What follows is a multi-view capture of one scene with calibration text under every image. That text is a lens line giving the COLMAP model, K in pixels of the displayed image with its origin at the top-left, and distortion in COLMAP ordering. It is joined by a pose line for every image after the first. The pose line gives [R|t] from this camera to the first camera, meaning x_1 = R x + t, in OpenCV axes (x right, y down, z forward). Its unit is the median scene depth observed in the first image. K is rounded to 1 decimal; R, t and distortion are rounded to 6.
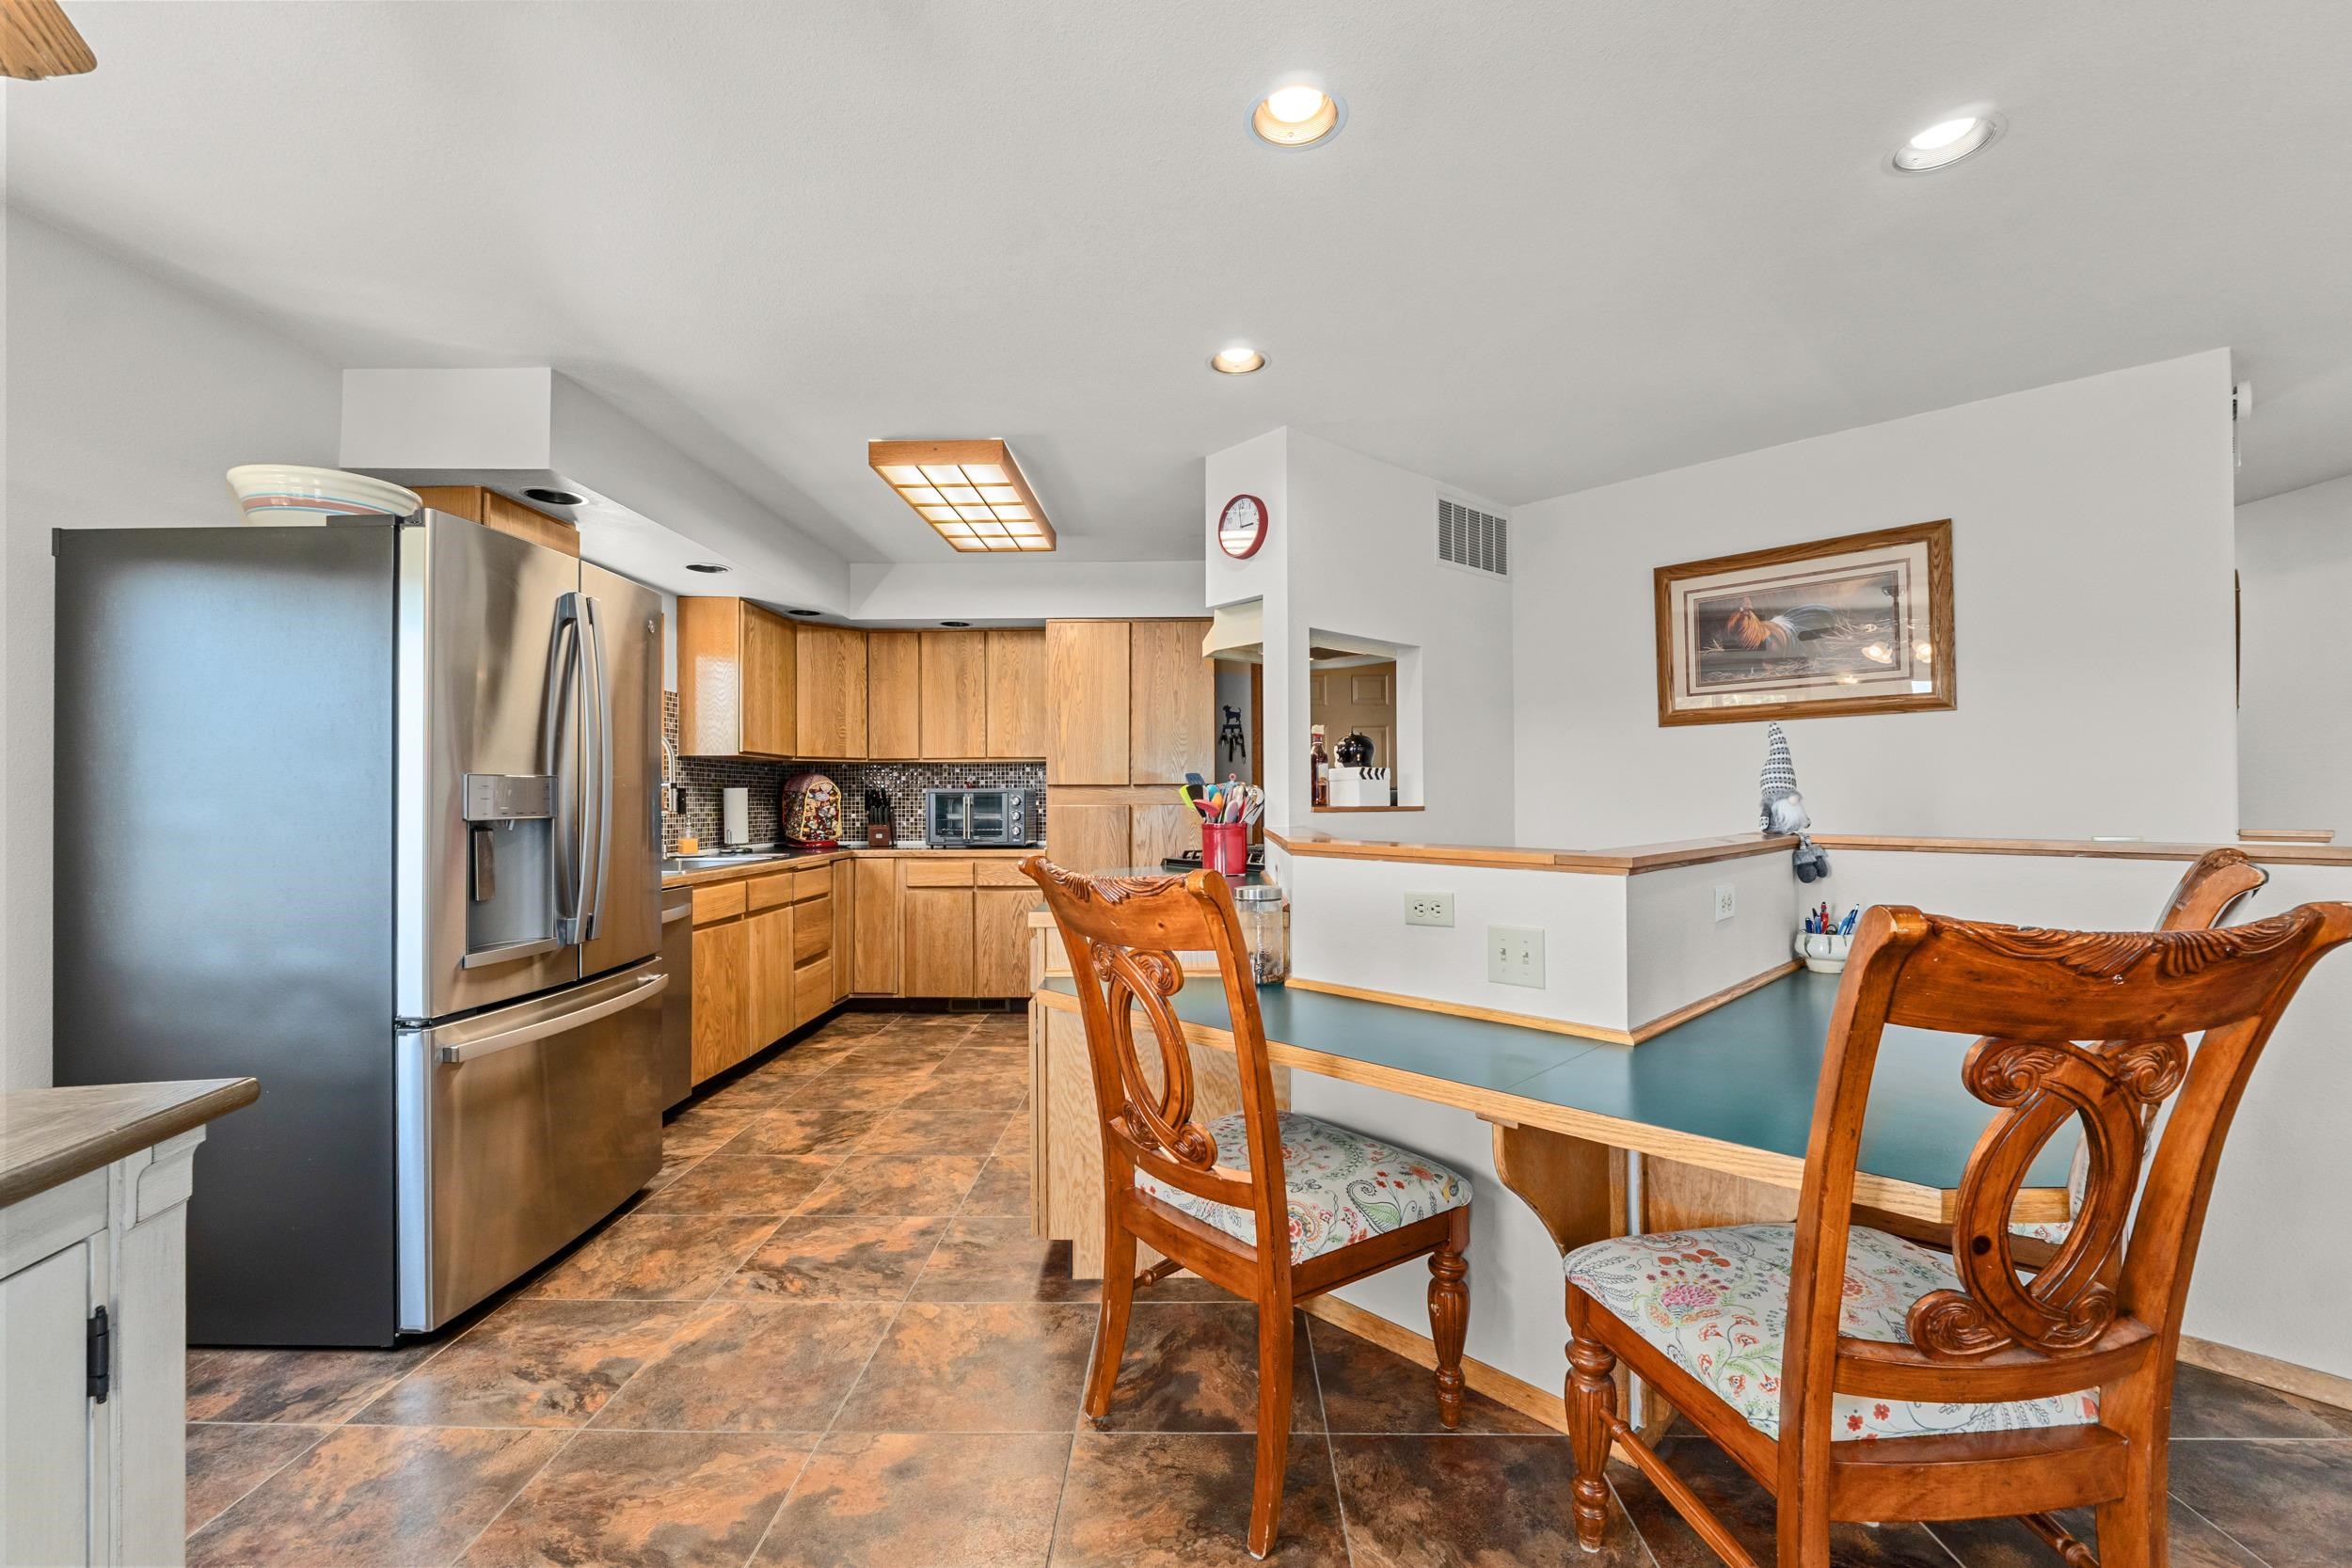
lens RADIAL K [[989.8, 0, 1183.0], [0, 989.8, 773.1], [0, 0, 1]] dist [-0.008414, 0.000616]
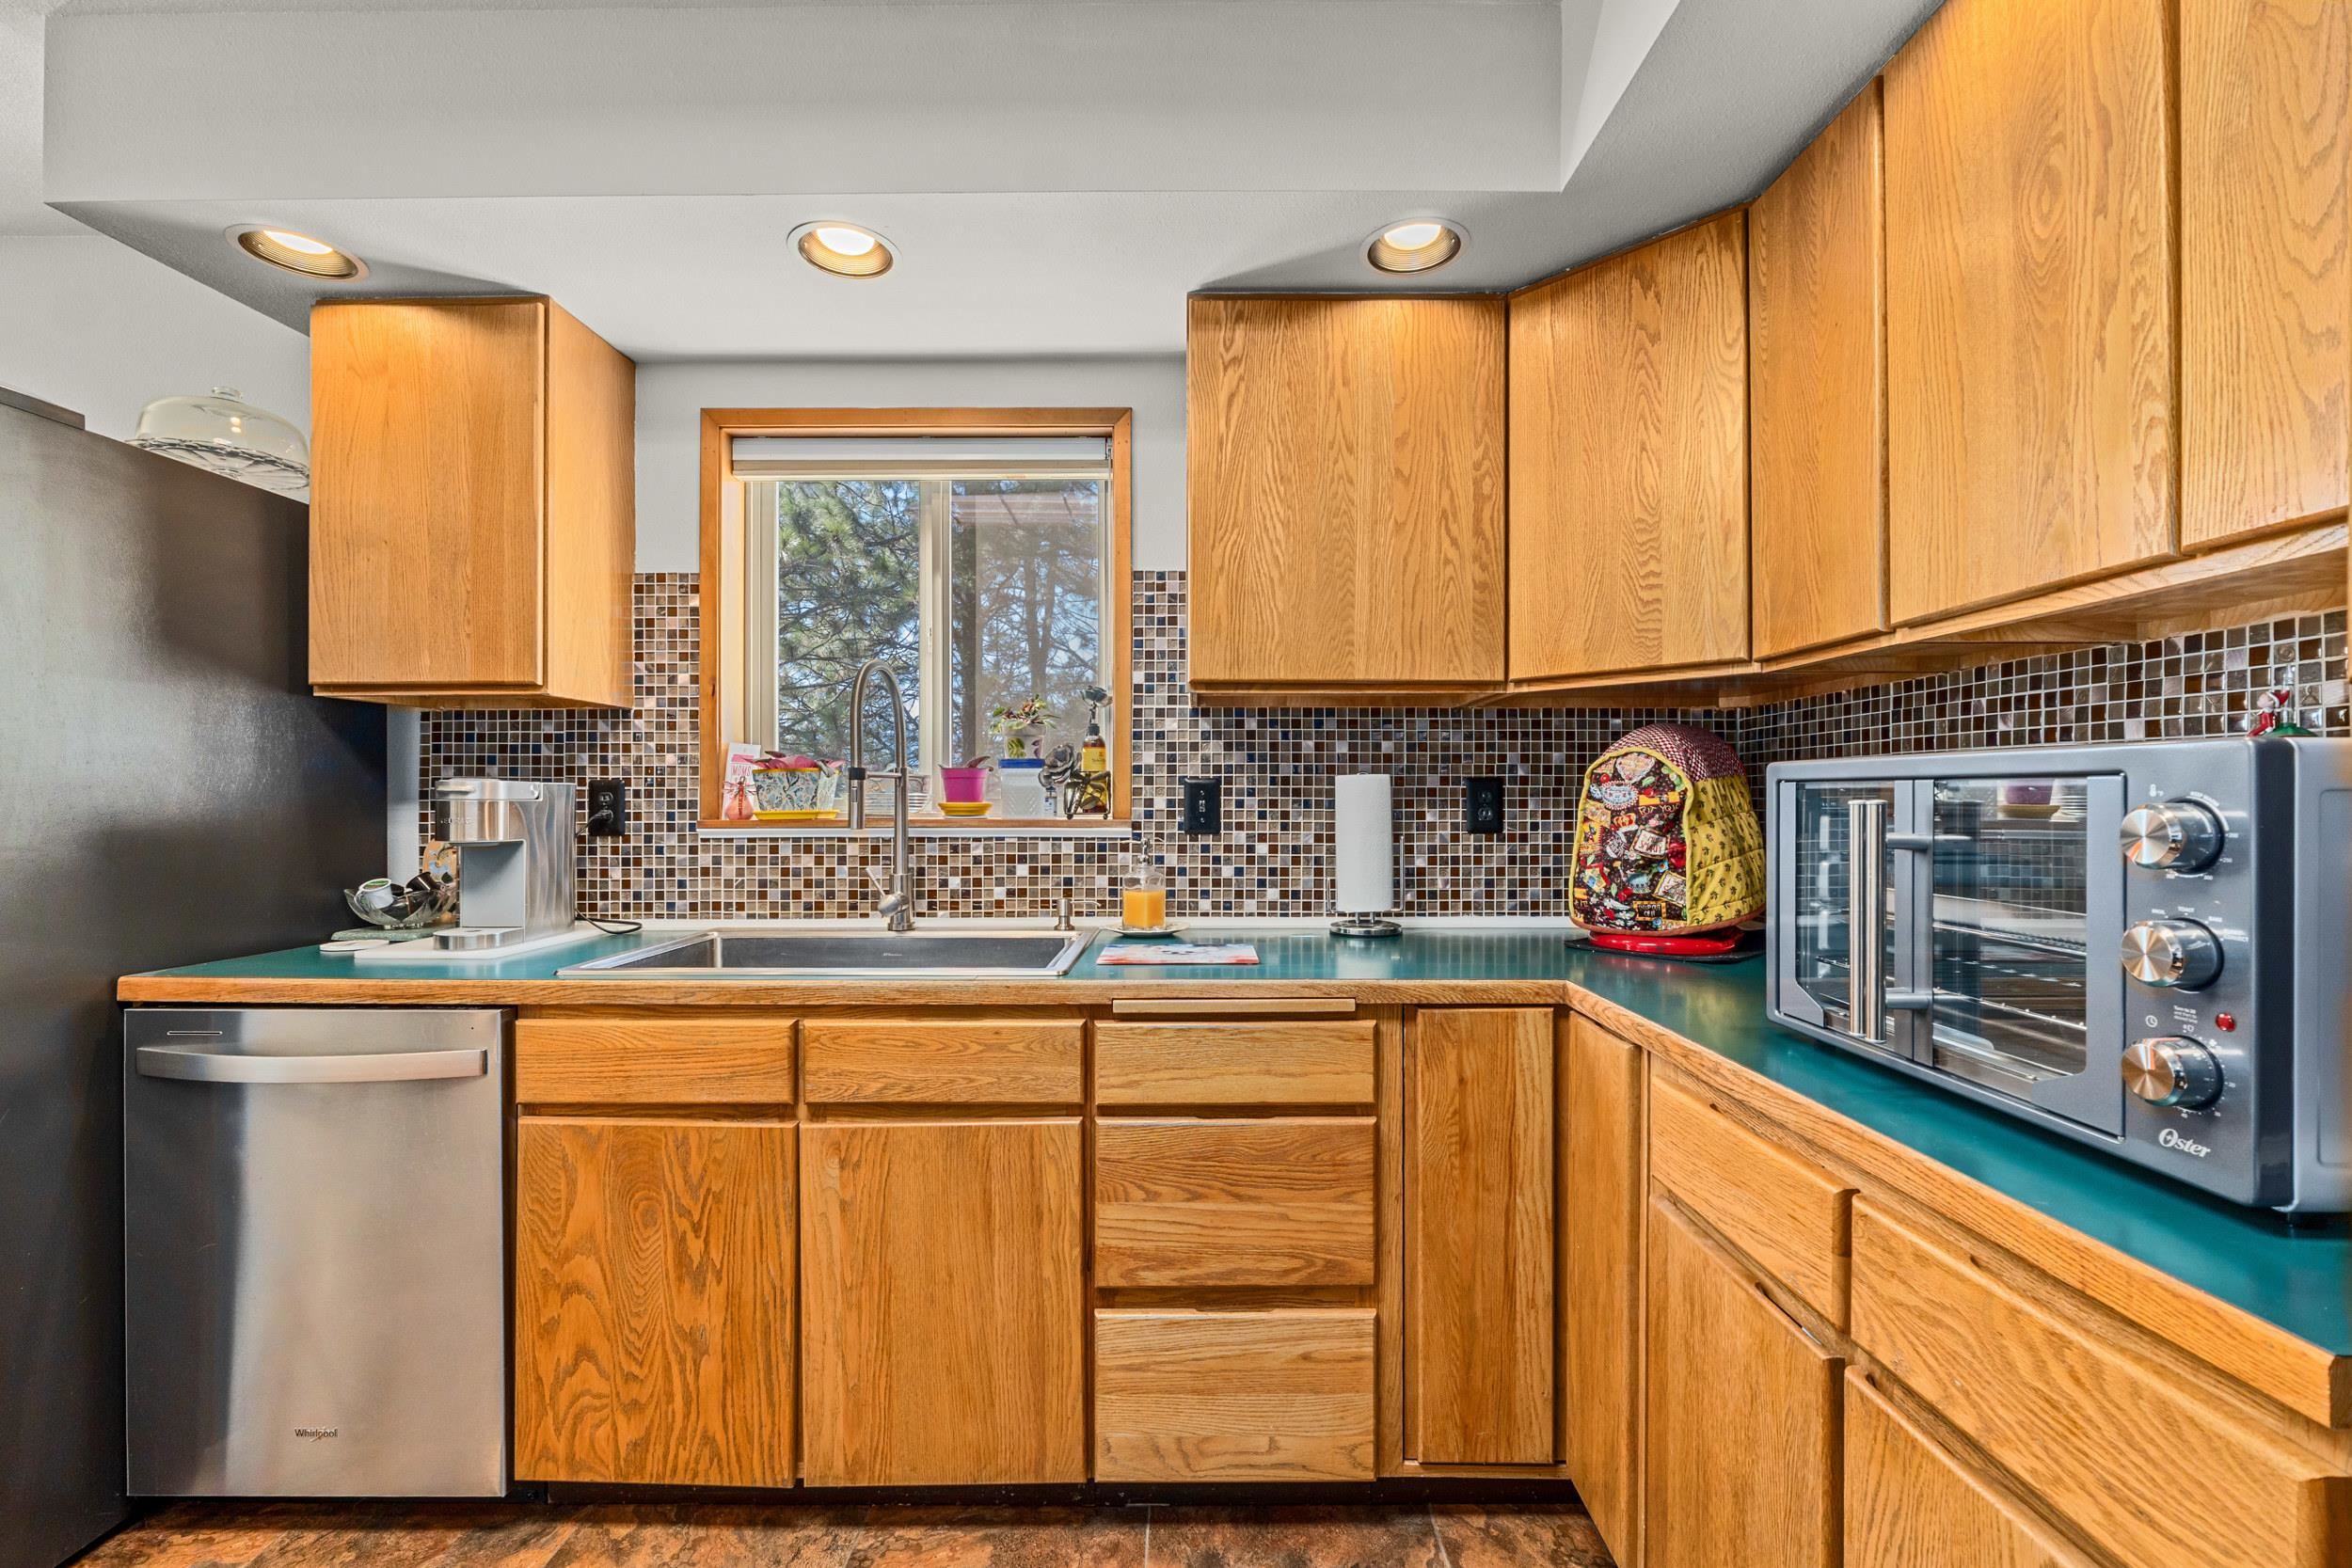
lens RADIAL K [[989.8, 0, 1184.5], [0, 989.8, 800.0], [0, 0, 1]] dist [-0.008414, 0.000616]
pose [[0.008698, 0.002959, -0.999958, -0.062155], [0.028161, 0.999598, 0.003203, 0.027775], [0.999566, -0.028187, 0.008611, 1.157205]]
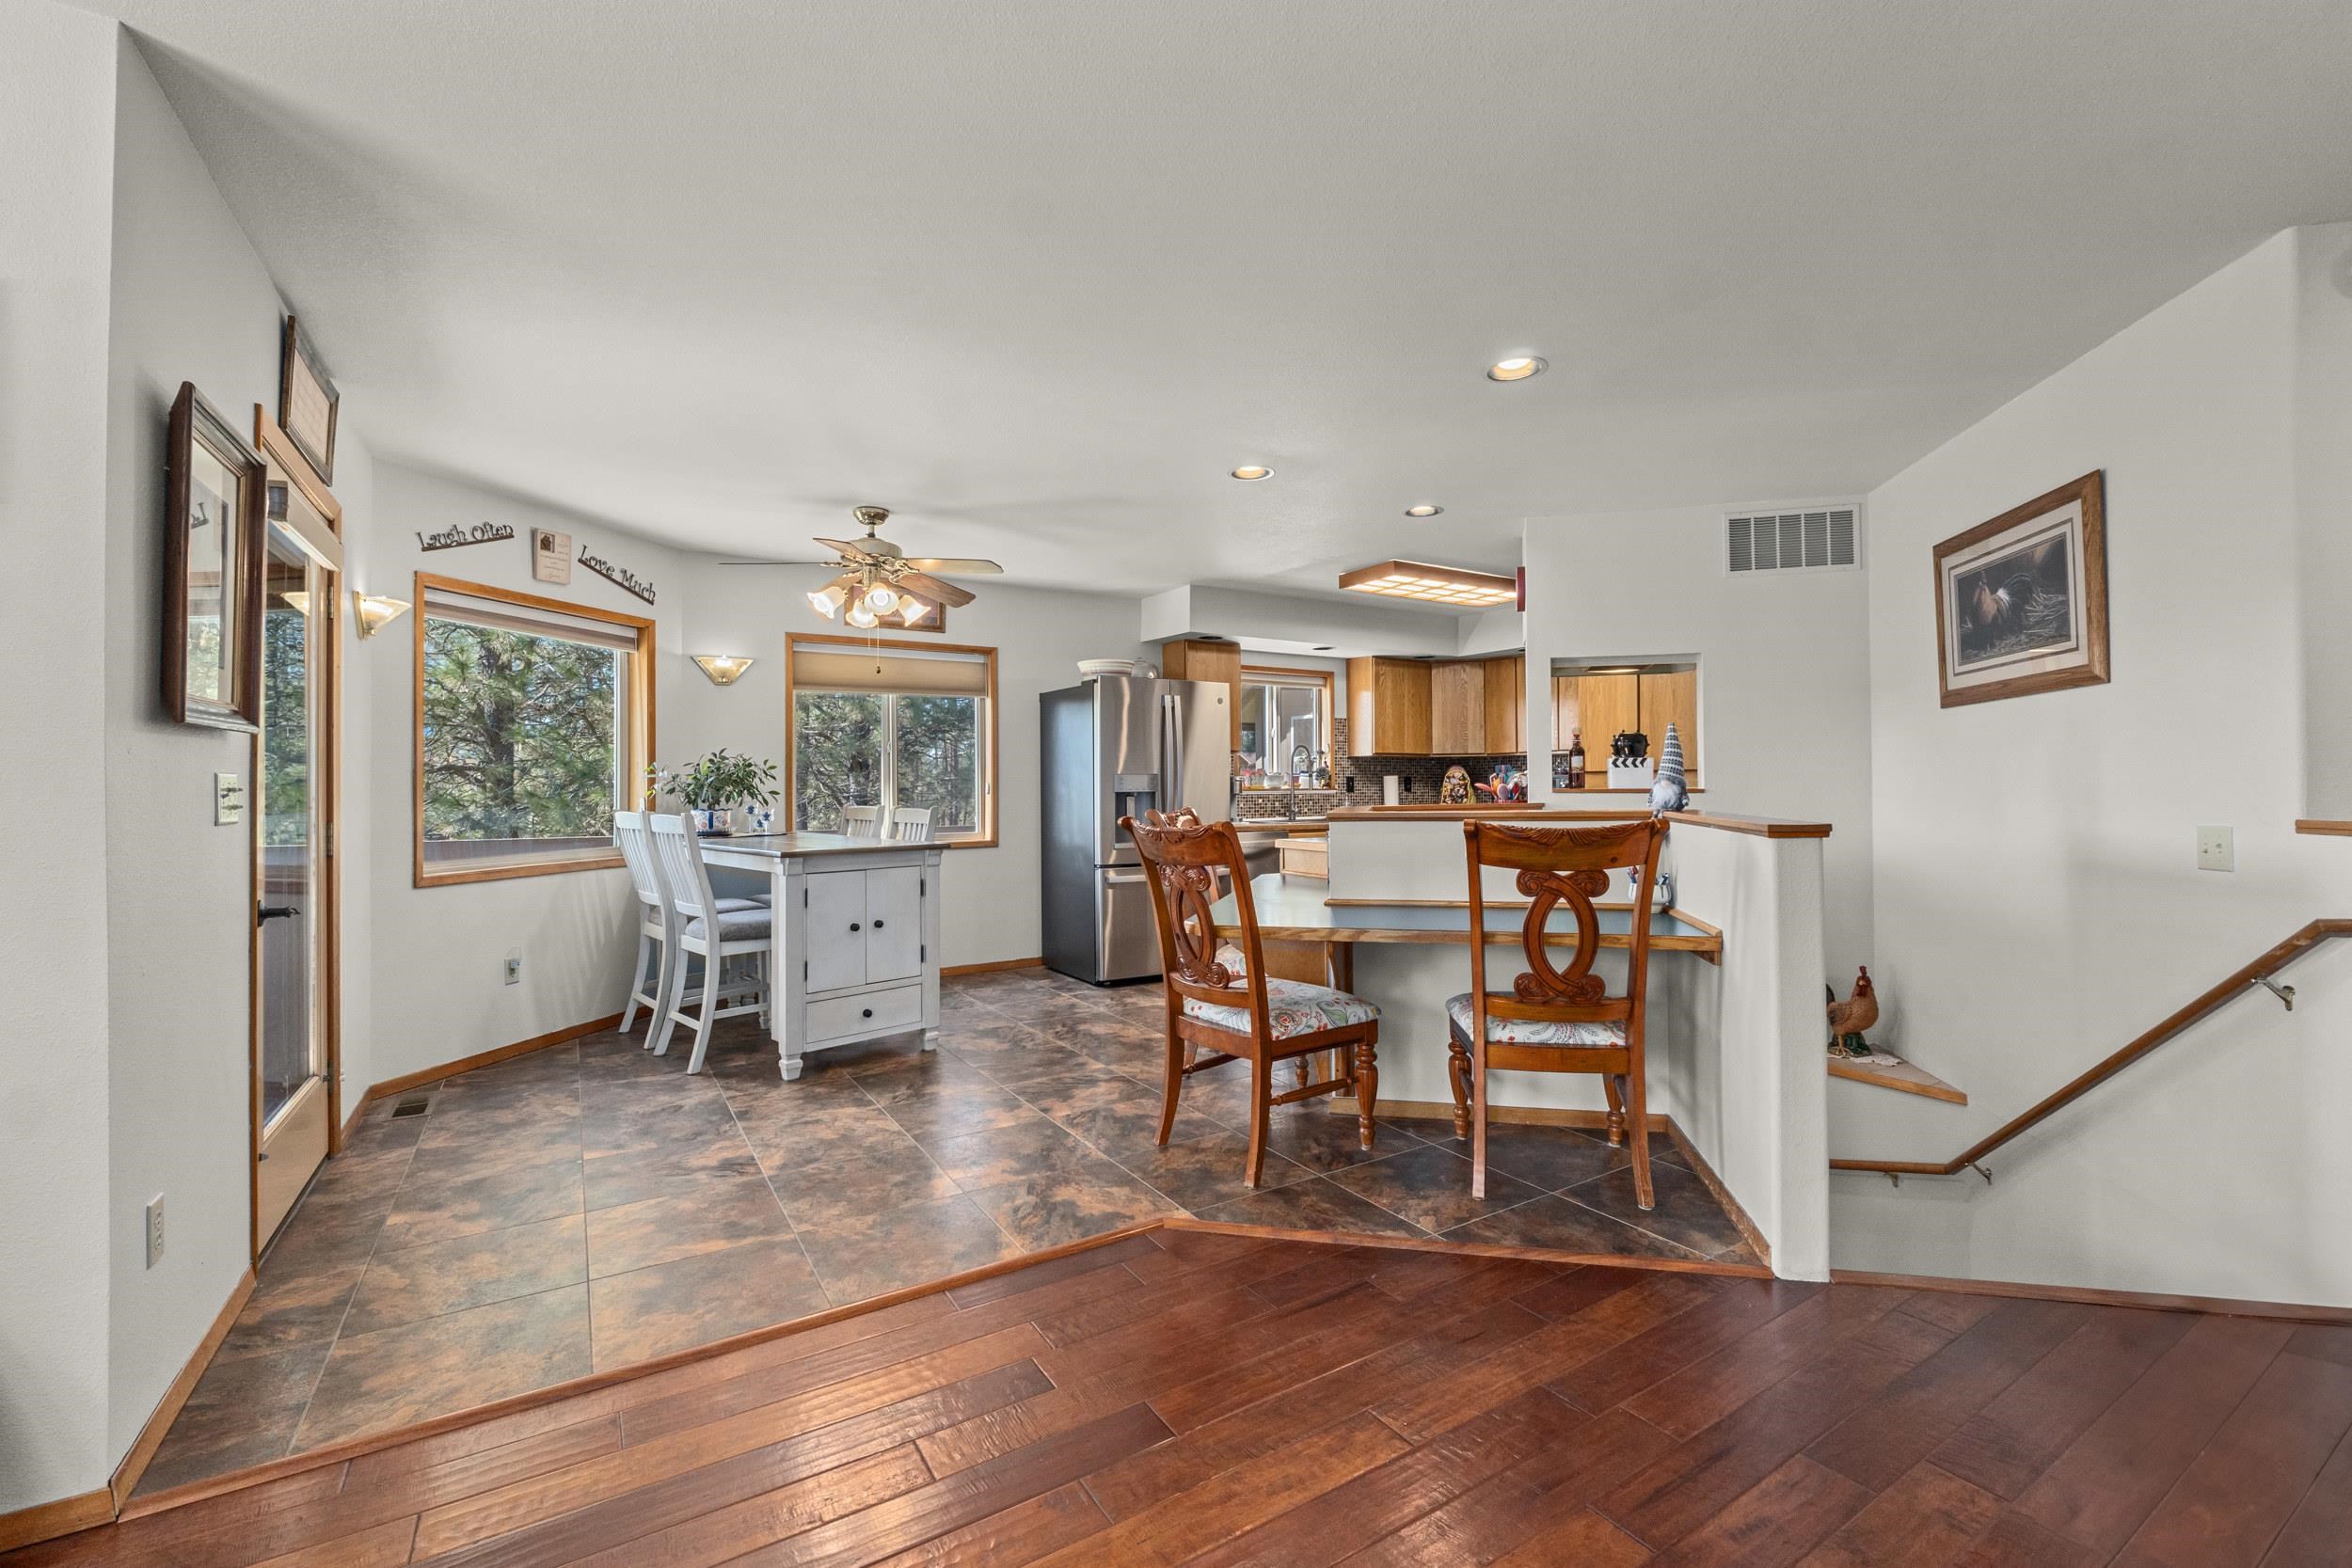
lens RADIAL K [[989.8, 0, 1201.5], [0, 989.8, 775.8], [0, 0, 1]] dist [-0.008414, 0.000616]
pose [[0.557708, -0.007277, -0.830006, 0.846617], [0.025565, 0.999638, 0.008414, -0.006395], [0.829644, -0.025911, 0.557692, -0.146307]]
